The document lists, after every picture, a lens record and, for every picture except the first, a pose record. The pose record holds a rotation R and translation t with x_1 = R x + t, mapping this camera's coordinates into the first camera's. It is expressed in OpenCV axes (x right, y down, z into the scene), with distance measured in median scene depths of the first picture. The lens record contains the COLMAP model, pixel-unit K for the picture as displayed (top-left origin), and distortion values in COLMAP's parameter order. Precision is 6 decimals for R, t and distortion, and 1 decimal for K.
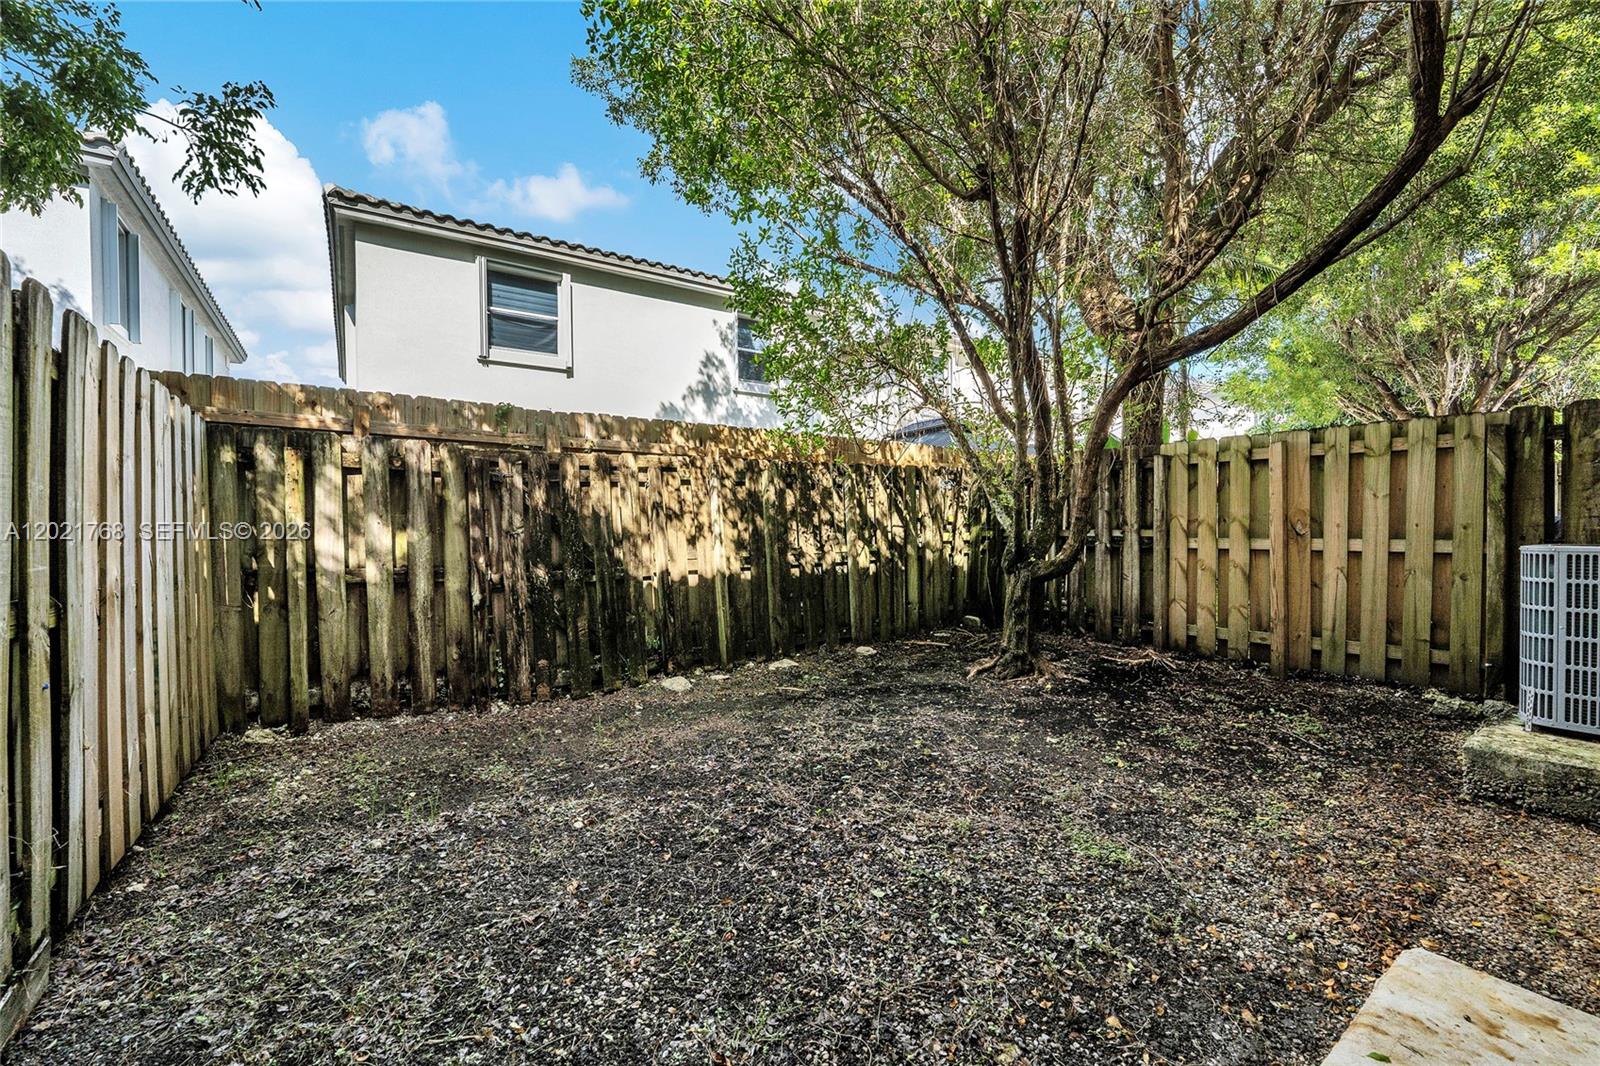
lens RADIAL K [[659.4, 0, 793.8], [0, 659.4, 537.4], [0, 0, 1]] dist [0.001989, 0.000322]
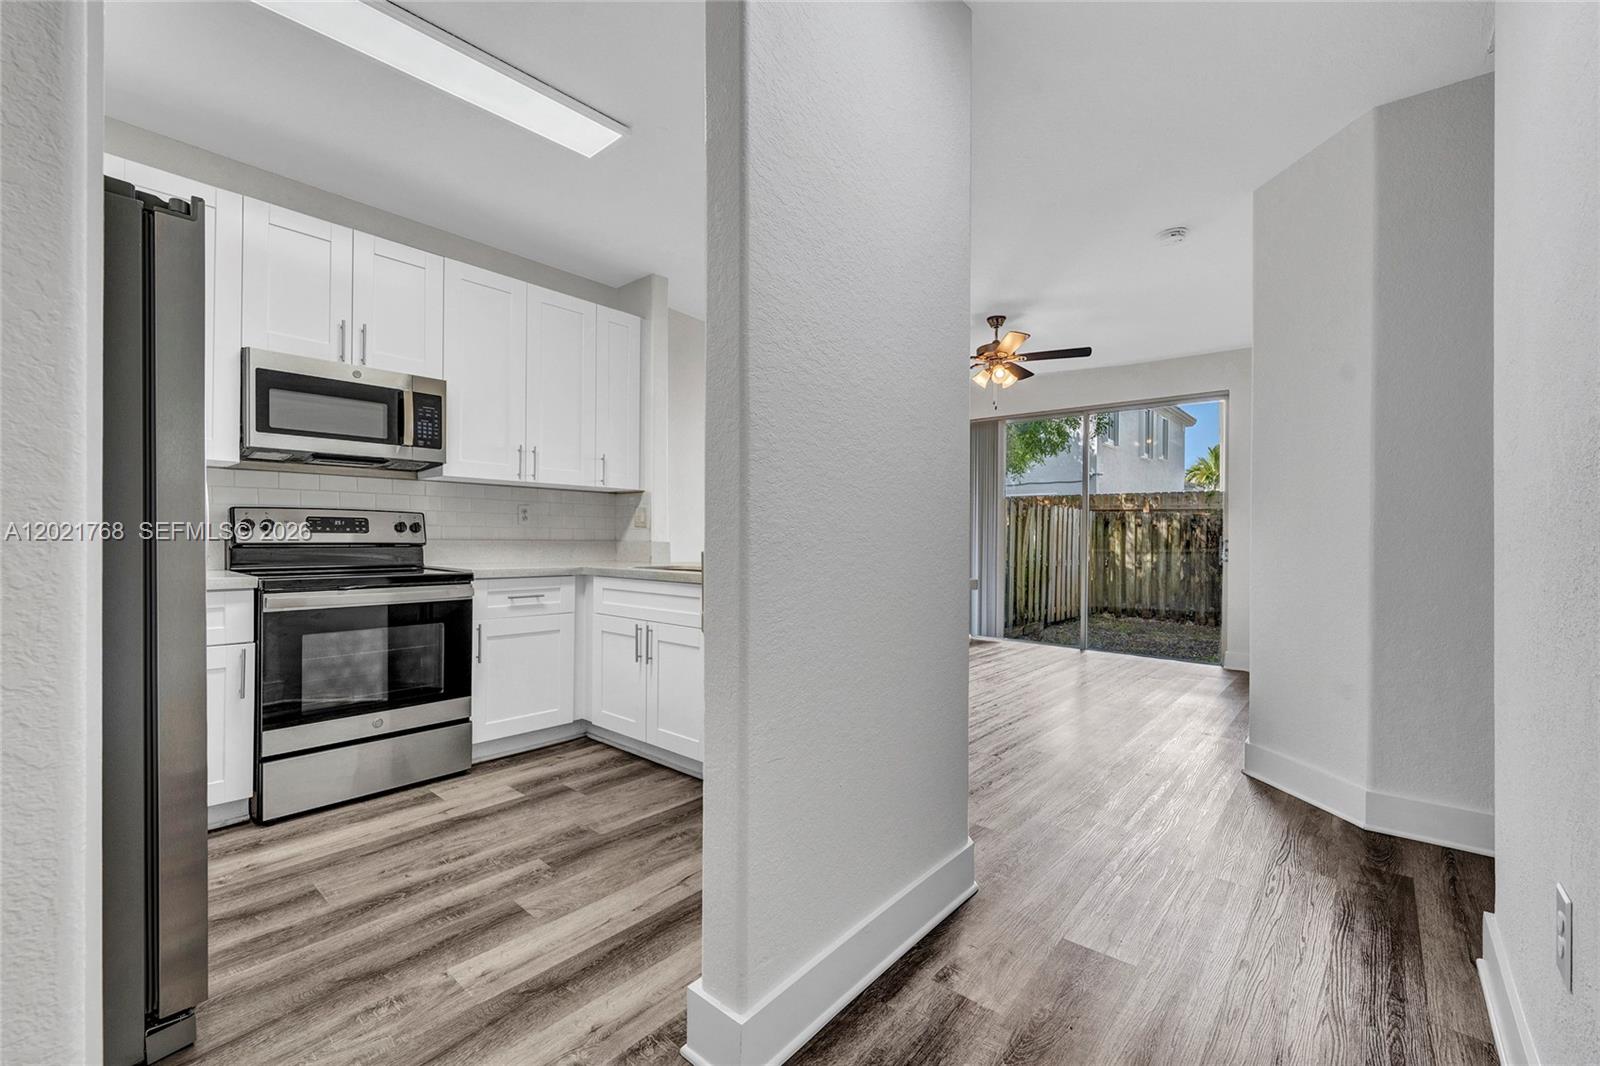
lens RADIAL K [[659.4, 0, 793.8], [0, 659.4, 537.4], [0, 0, 1]] dist [0.001989, 0.000322]
pose [[0.273717, 0.015462, -0.961686, 1.435559], [-0.023798, 0.999674, 0.009299, -0.039267], [0.961516, 0.020341, 0.273996, -1.014497]]
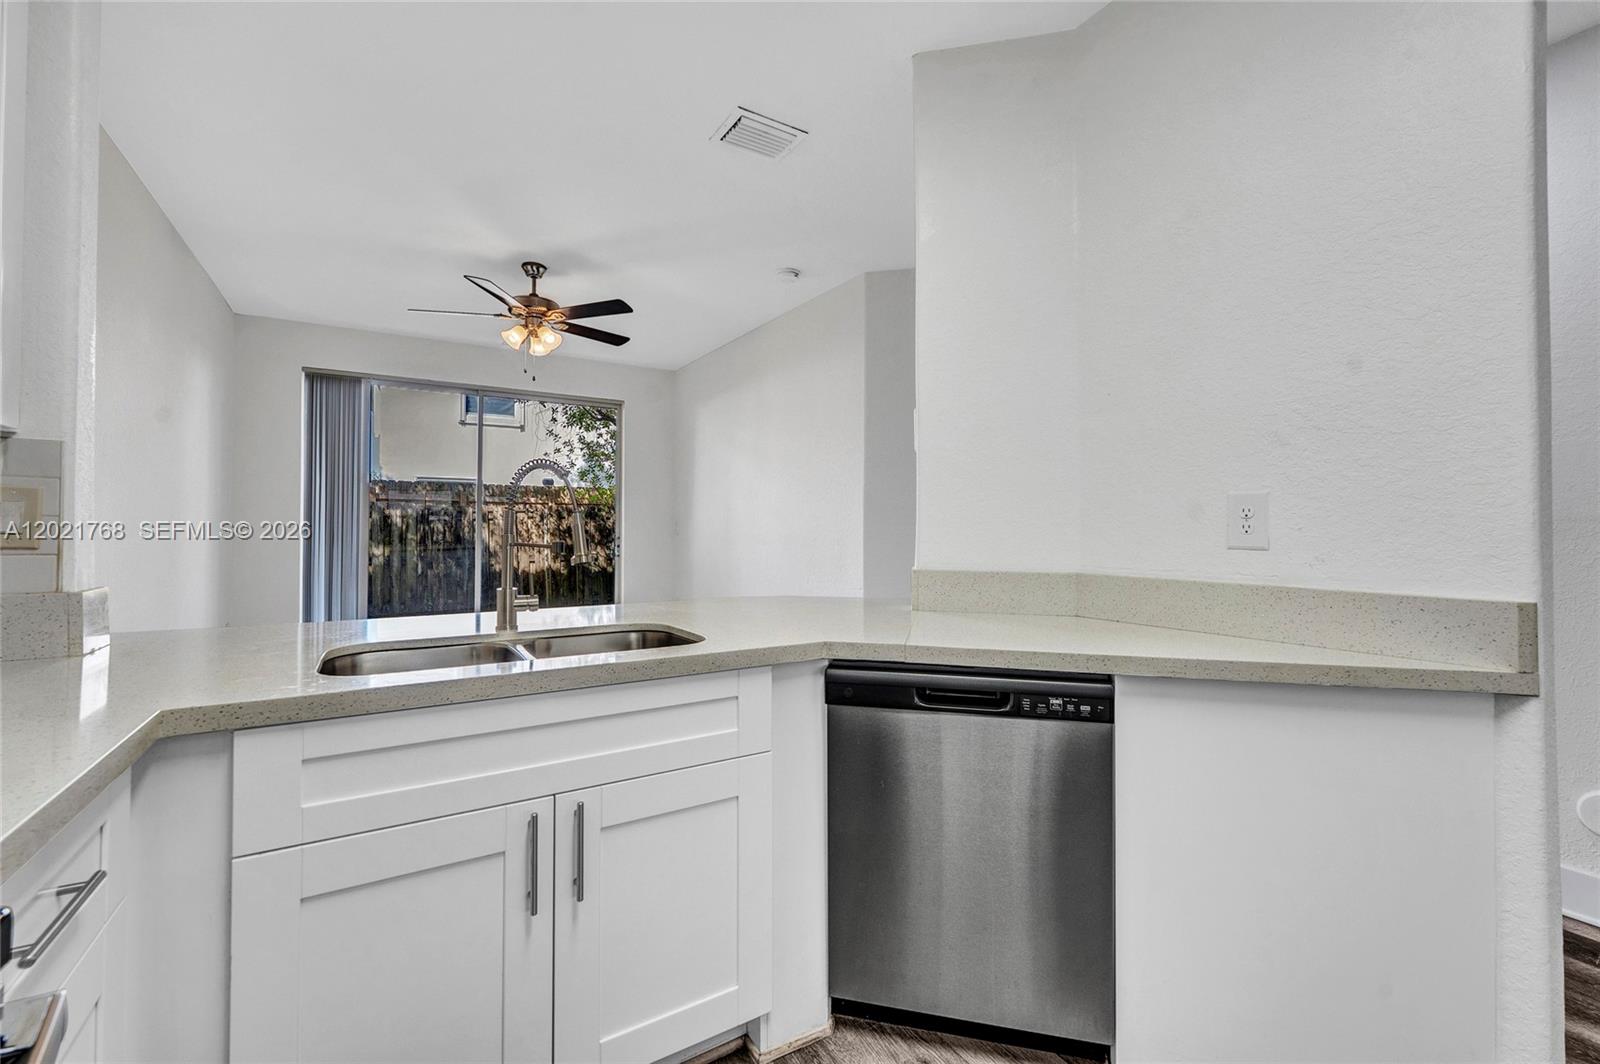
lens RADIAL K [[656.6, 0, 795.6], [0, 656.6, 524.9], [0, 0, 1]] dist [0.000228, 0.000030]
pose [[0.999394, 0.015610, -0.031124, 0.883975], [-0.016168, 0.999711, -0.017775, -0.049367], [0.030838, 0.018267, 0.999357, -1.228421]]
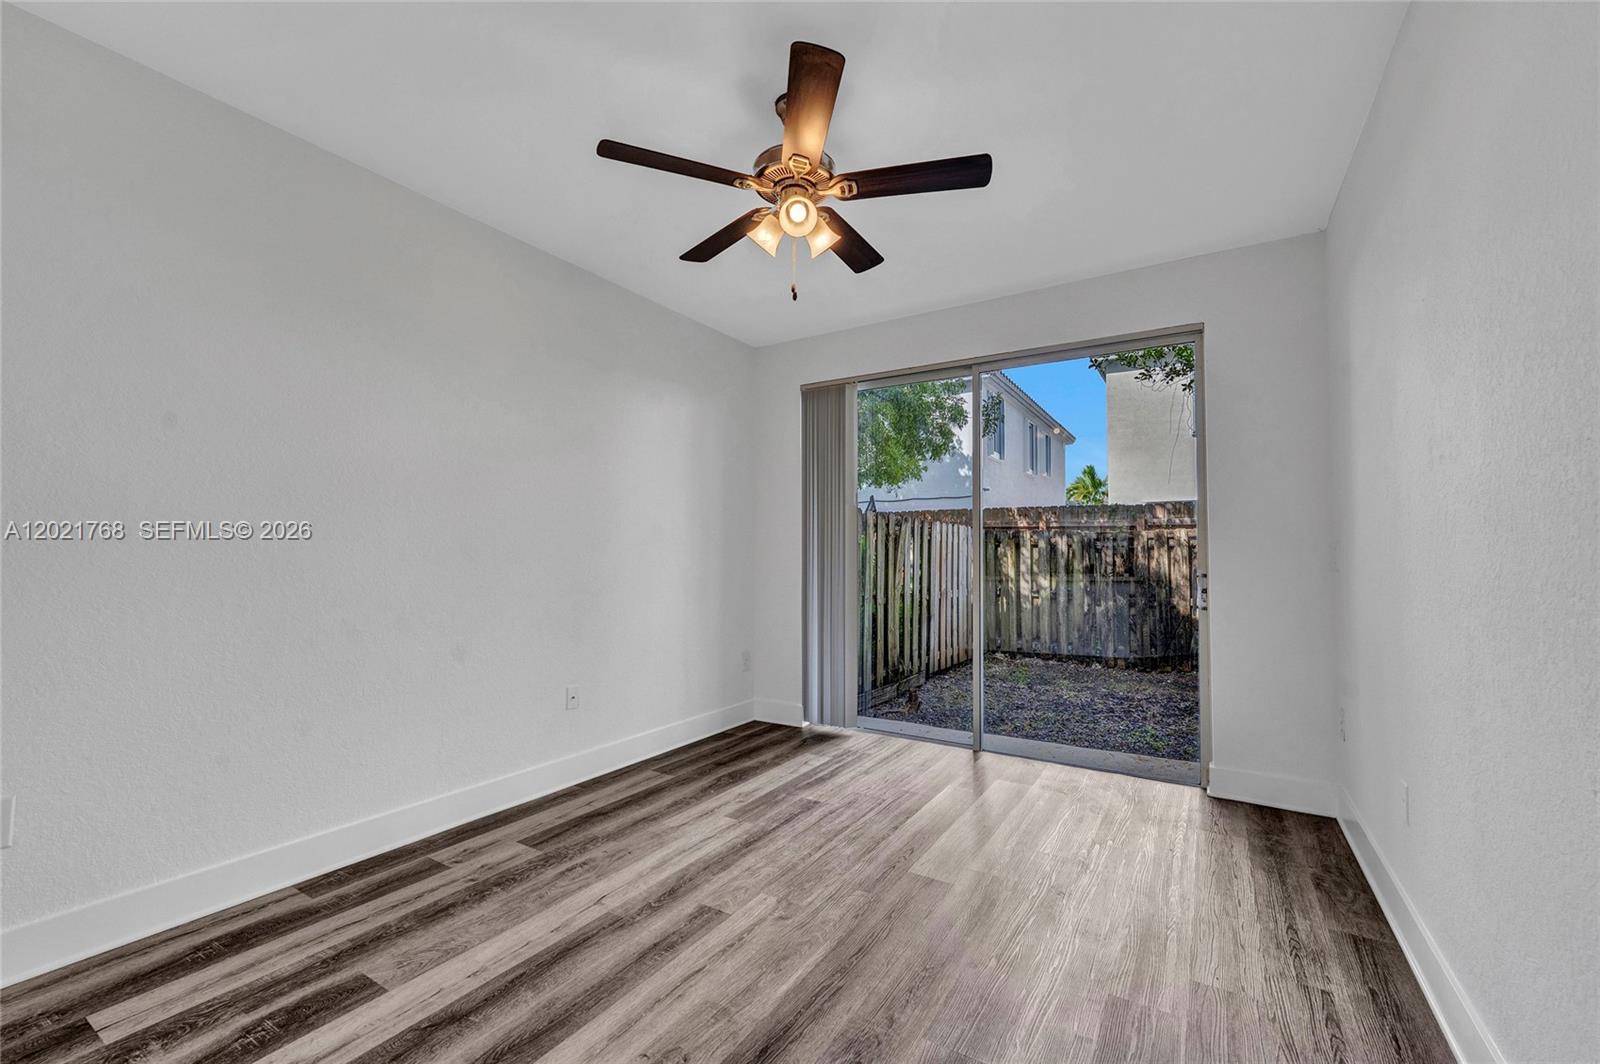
lens RADIAL K [[672.5, 0, 800.0], [0, 672.5, 532.0], [0, 0, 1]] dist [0.000012, -0.000067]
pose [[0.429423, -0.019811, -0.902886, 0.964551], [-0.018435, 0.999359, -0.030695, -0.057584], [0.902915, 0.029826, 0.428782, -0.632670]]
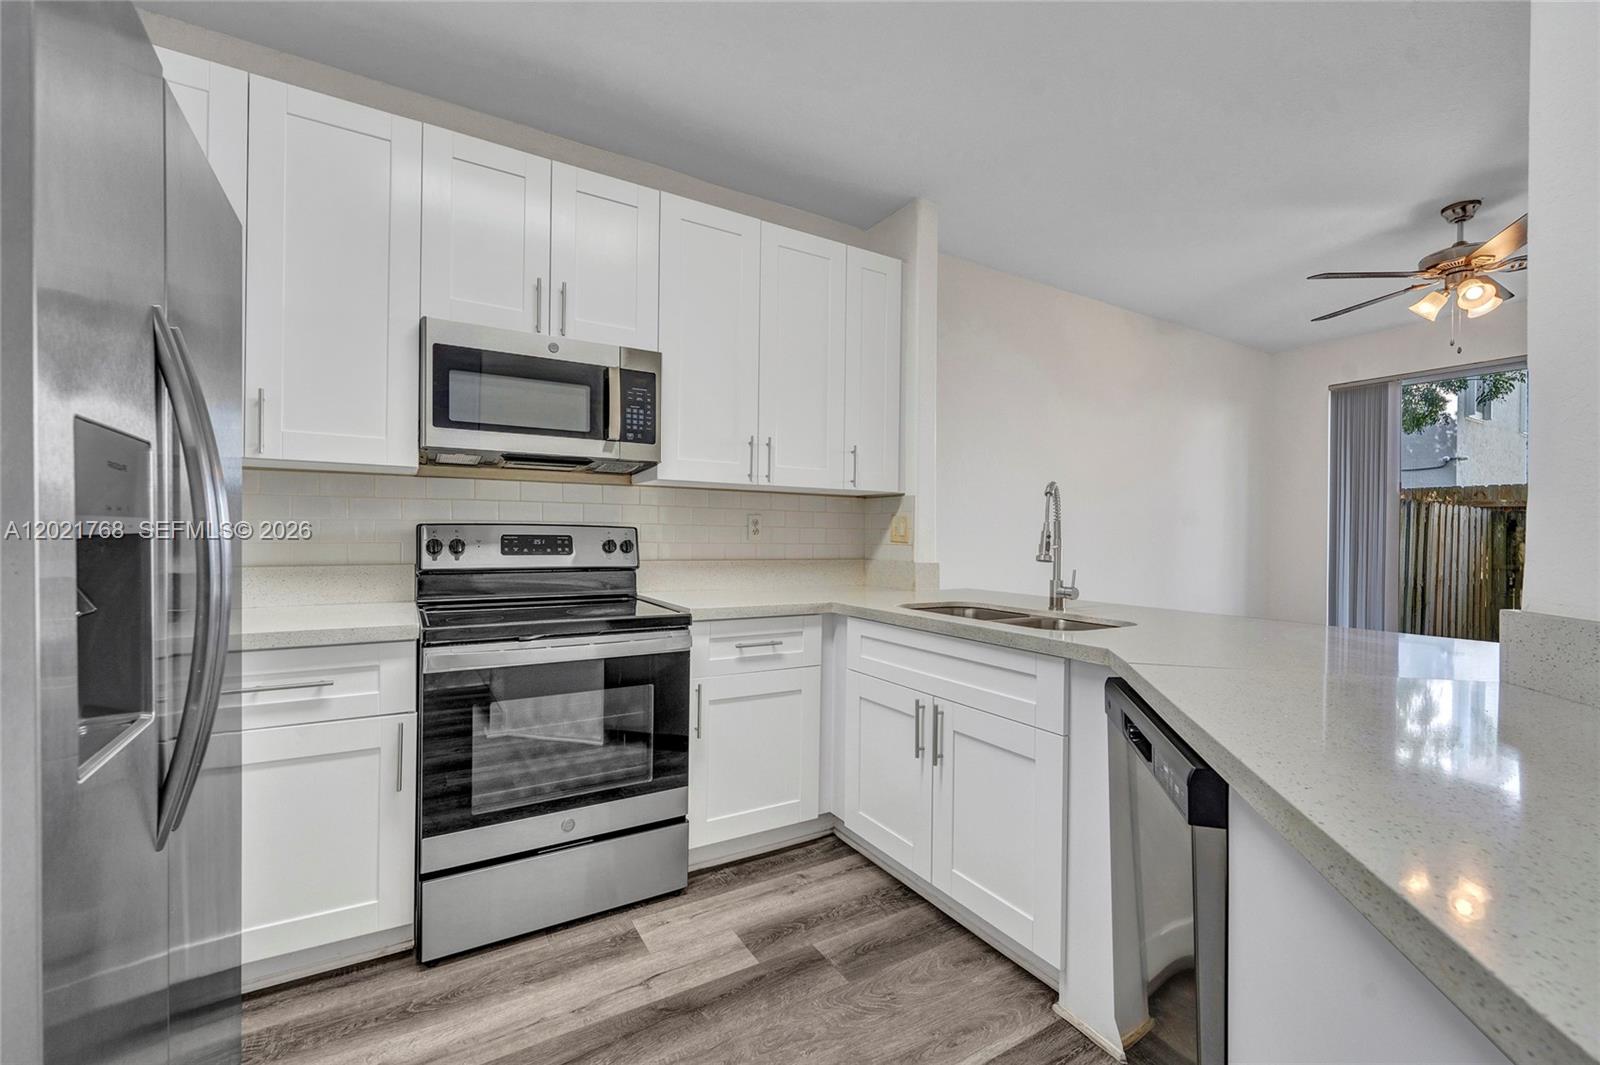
lens RADIAL K [[659.4, 0, 793.8], [0, 659.4, 536.9], [0, 0, 1]] dist [0.001989, 0.000322]
pose [[-0.043731, 0.015530, -0.998923, 1.205042], [-0.023491, 0.999587, 0.016569, -0.053018], [0.998767, 0.024190, -0.043348, -1.045503]]
